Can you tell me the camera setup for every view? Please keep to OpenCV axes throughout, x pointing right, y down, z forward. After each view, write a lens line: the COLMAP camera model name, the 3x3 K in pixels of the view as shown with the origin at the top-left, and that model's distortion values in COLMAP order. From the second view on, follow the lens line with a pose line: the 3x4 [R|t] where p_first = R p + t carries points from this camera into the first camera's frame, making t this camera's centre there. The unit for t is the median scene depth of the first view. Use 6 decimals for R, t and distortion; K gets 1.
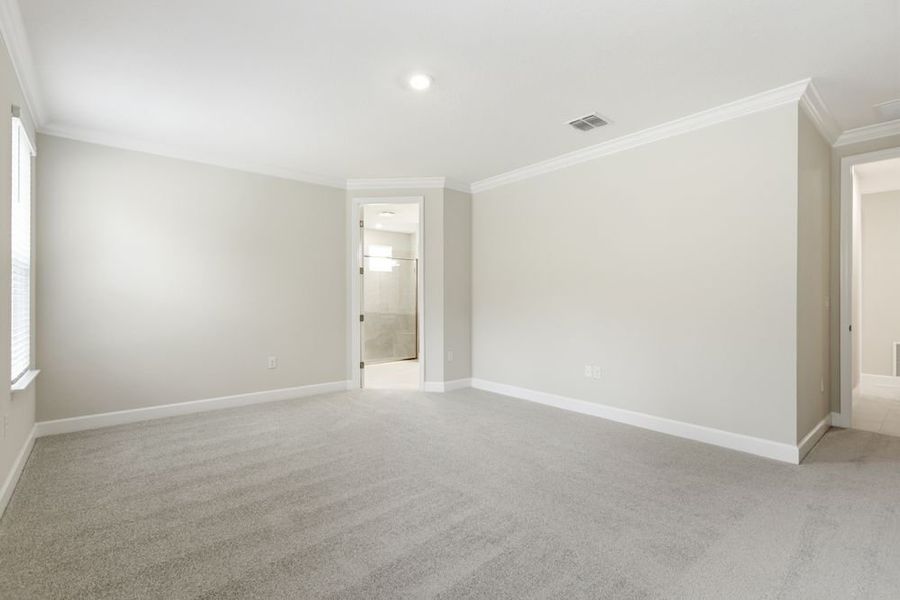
lens RADIAL K [[412.2, 0, 453.1], [0, 412.2, 300.1], [0, 0, 1]] dist [0.000965, -0.000235]
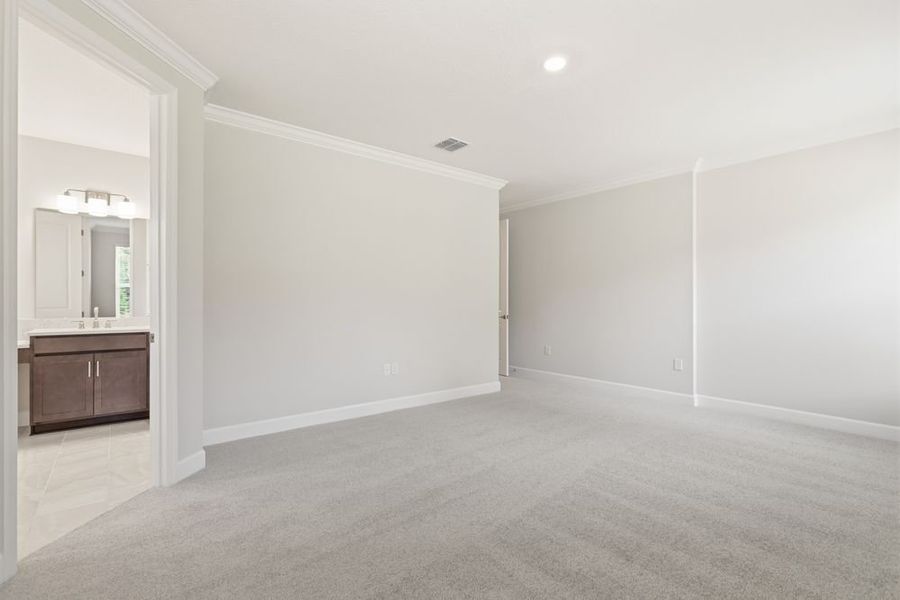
lens RADIAL K [[412.2, 0, 453.3], [0, 412.2, 300.8], [0, 0, 1]] dist [0.000965, -0.000235]
pose [[0.051513, -0.000849, 0.998672, -0.682832], [-0.003118, 0.999995, 0.001011, 0.001503], [-0.998667, -0.003166, 0.051510, 0.784678]]
